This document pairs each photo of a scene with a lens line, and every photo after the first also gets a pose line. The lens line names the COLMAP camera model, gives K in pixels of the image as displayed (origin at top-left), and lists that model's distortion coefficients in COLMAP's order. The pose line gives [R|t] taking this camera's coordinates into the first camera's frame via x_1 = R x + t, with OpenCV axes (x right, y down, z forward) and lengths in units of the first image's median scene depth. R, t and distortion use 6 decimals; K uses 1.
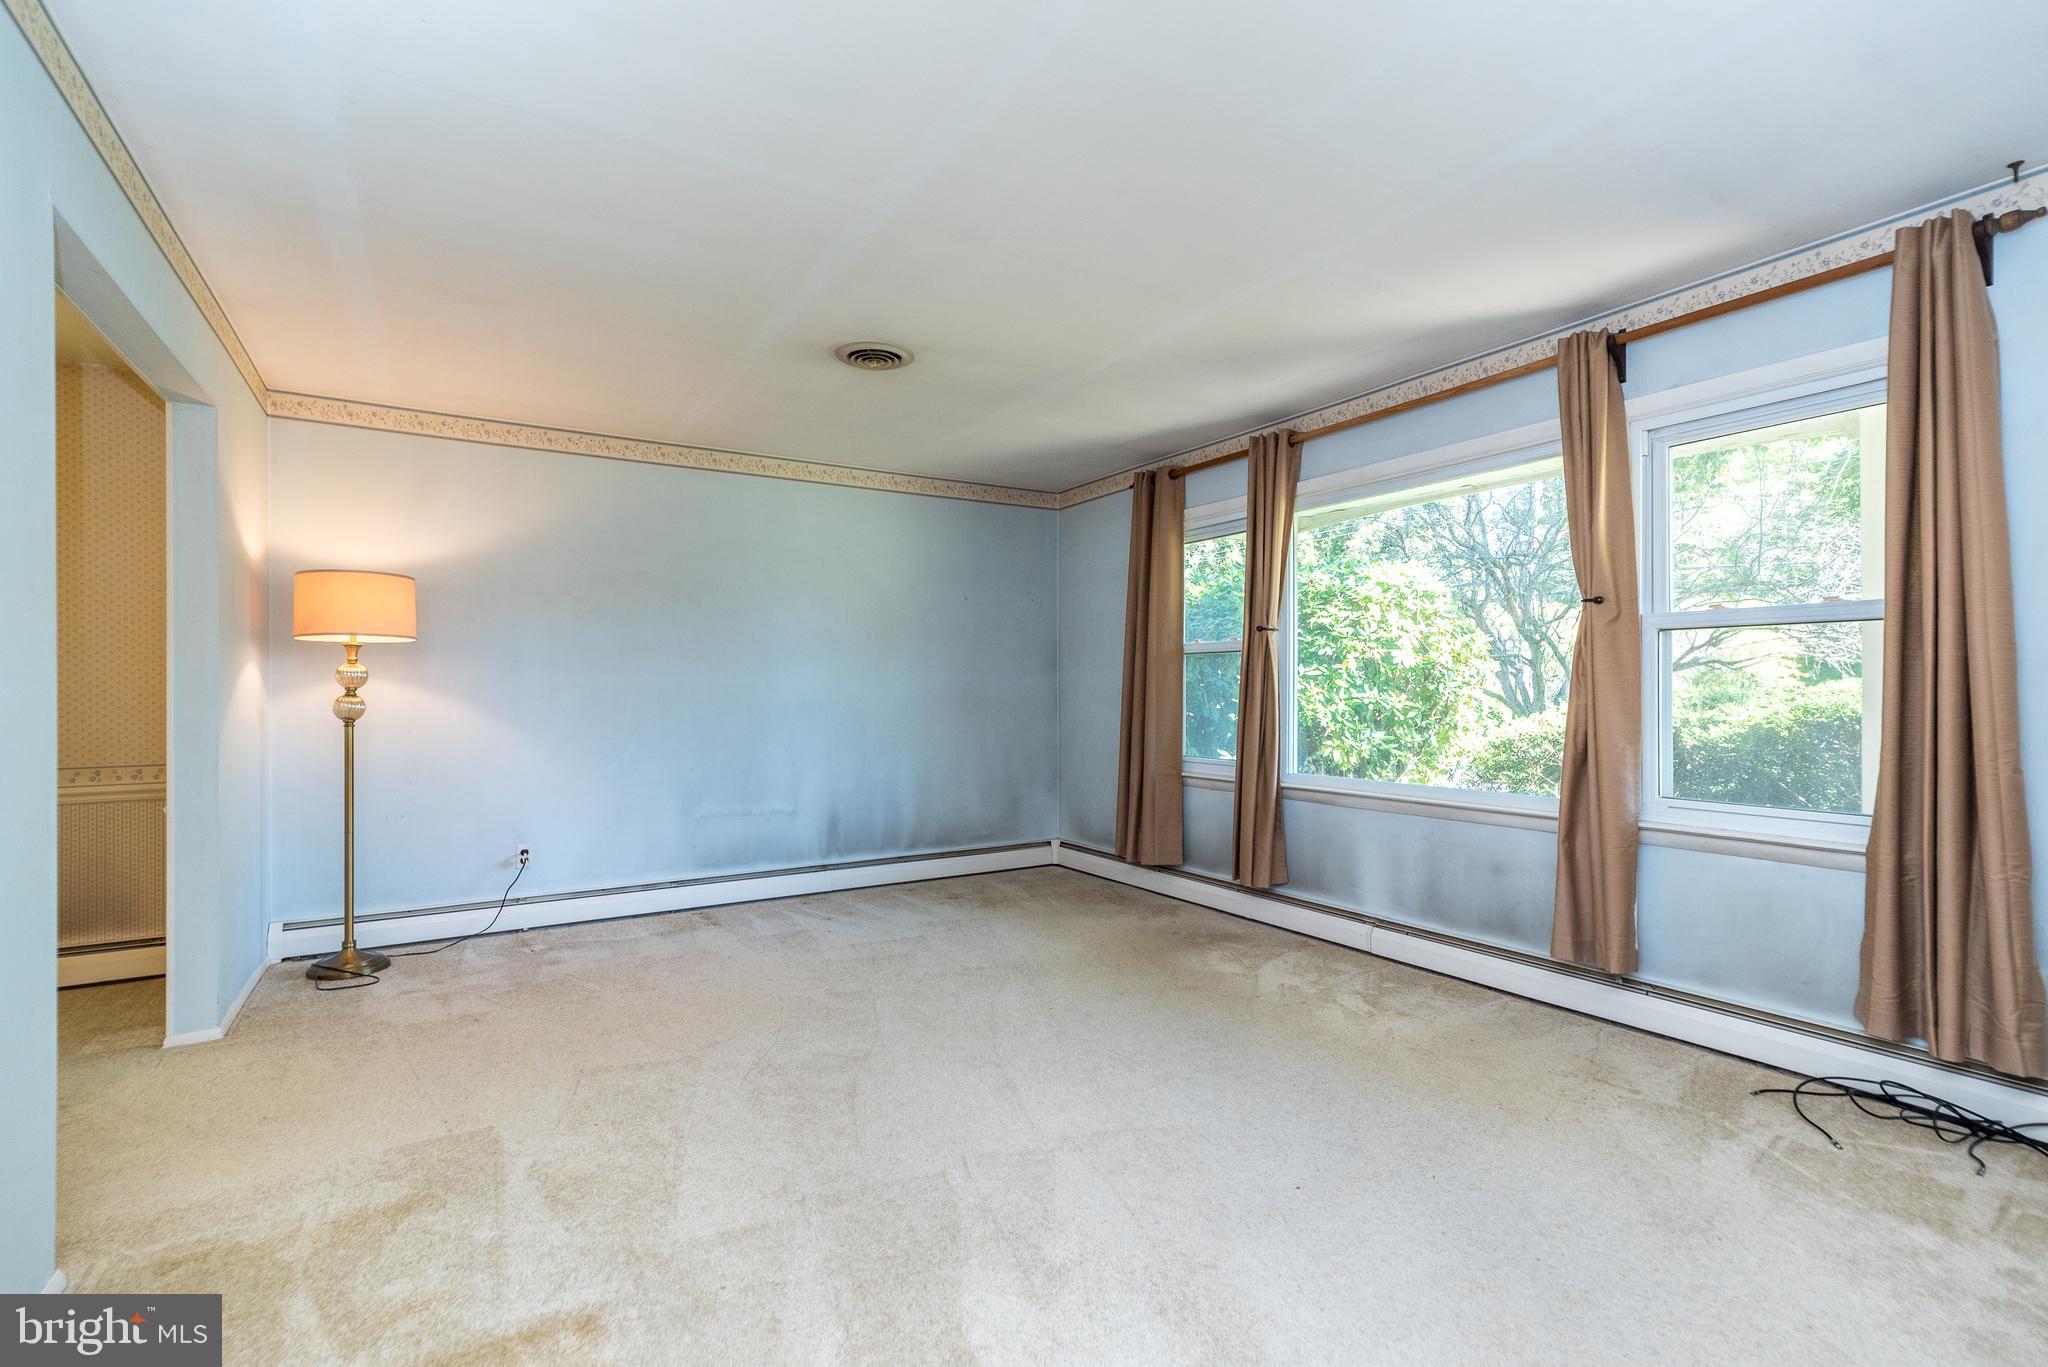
lens RADIAL K [[909.8, 0, 1042.4], [0, 909.8, 695.1], [0, 0, 1]] dist [0.003790, 0.001683]
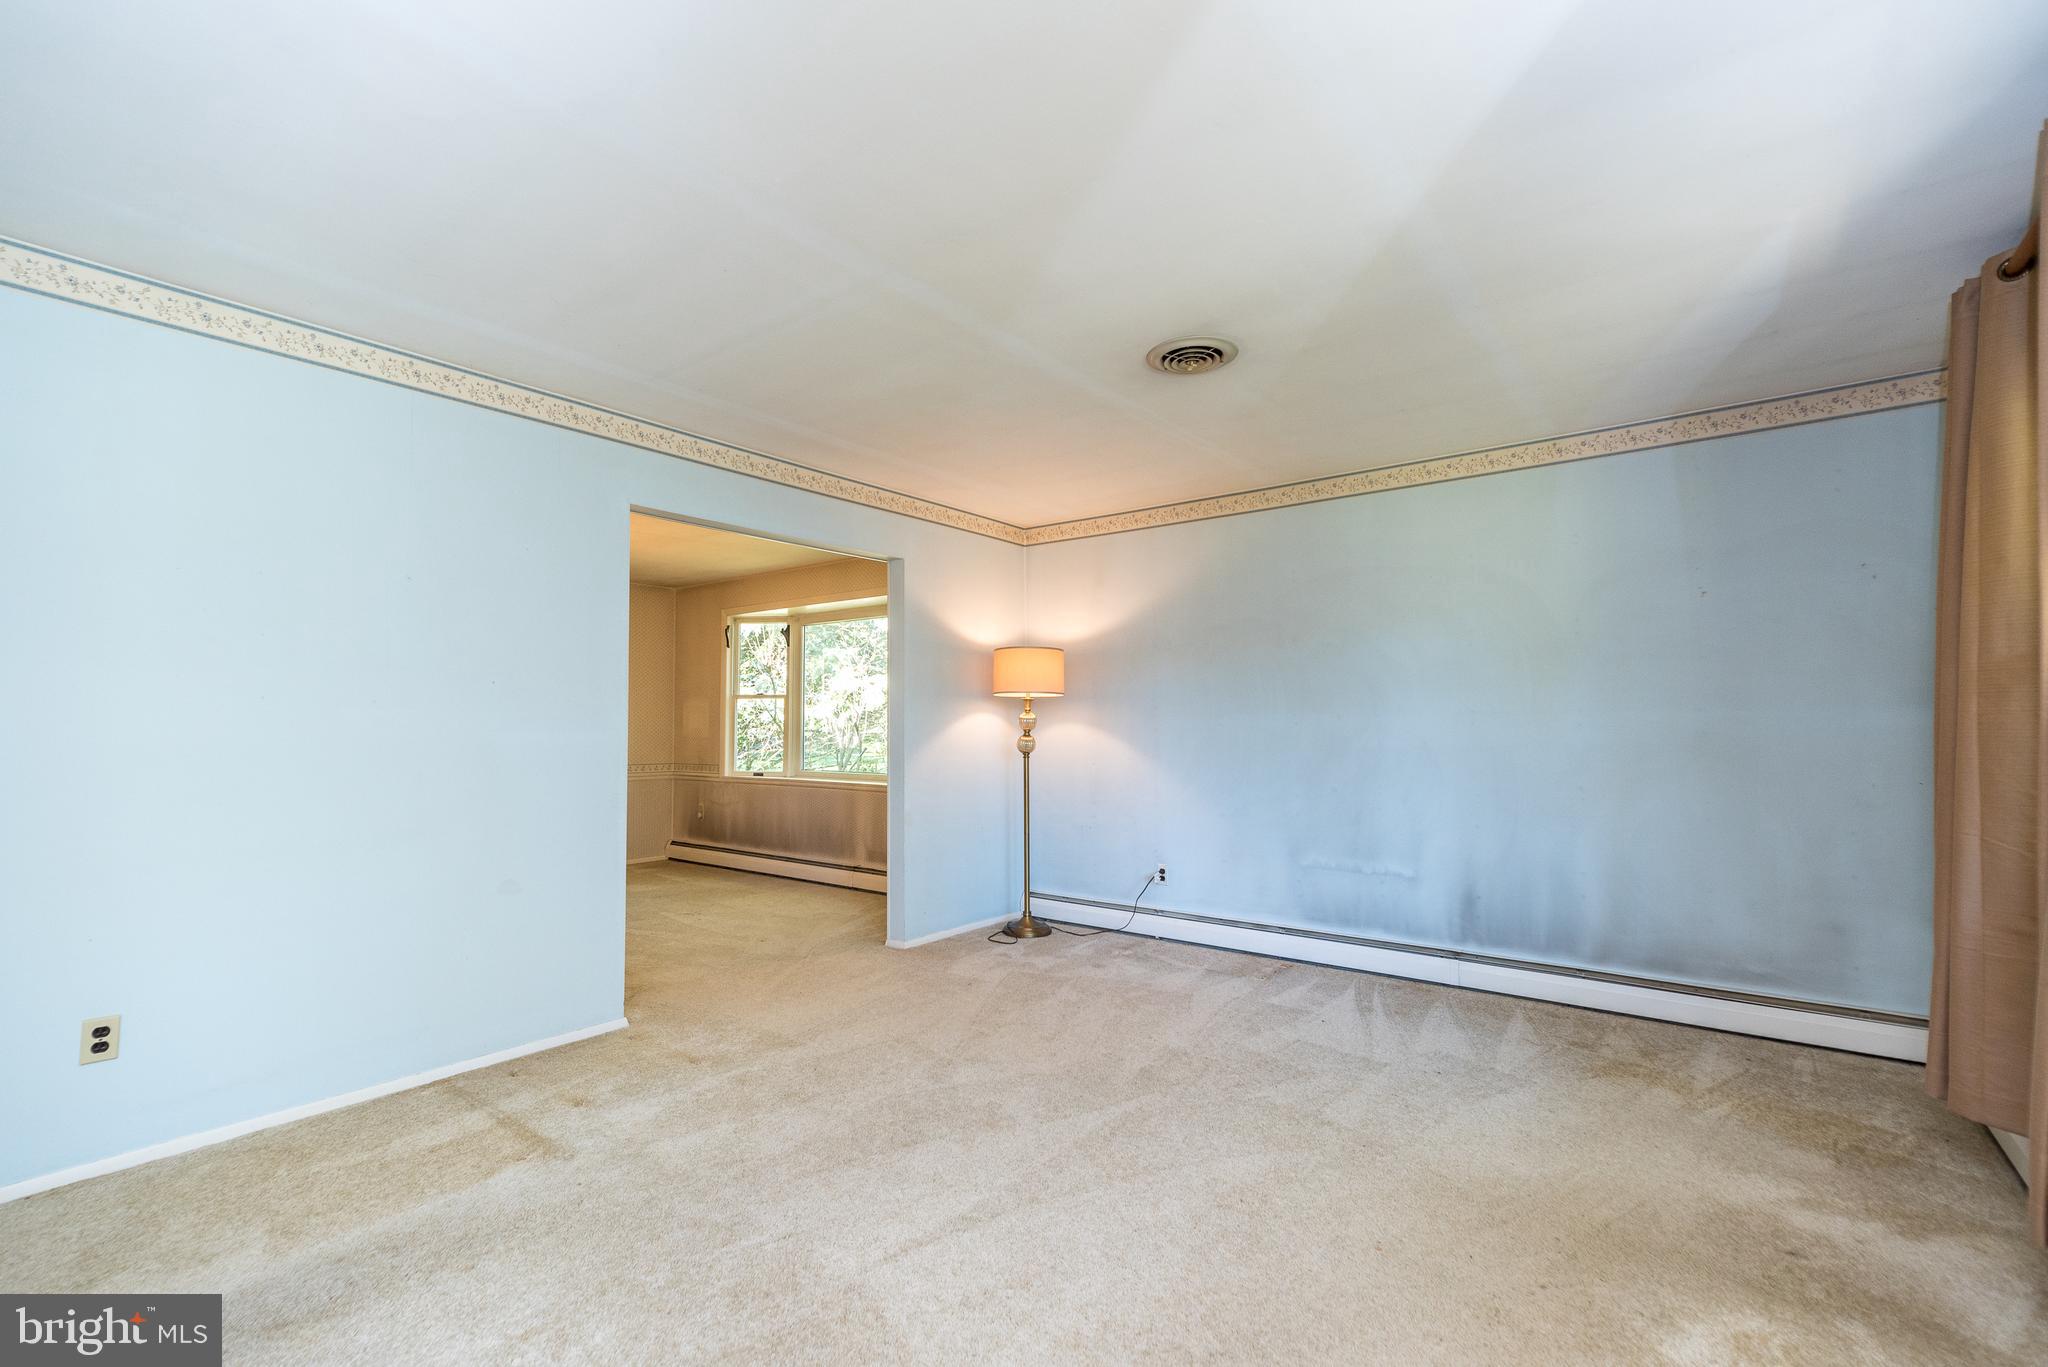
lens RADIAL K [[909.8, 0, 1034.6], [0, 909.8, 688.3], [0, 0, 1]] dist [0.003790, 0.001683]
pose [[0.339103, -0.028692, -0.940312, 0.494018], [-0.000767, 0.999526, -0.030776, -0.025416], [0.940749, 0.011157, 0.338920, 0.466769]]
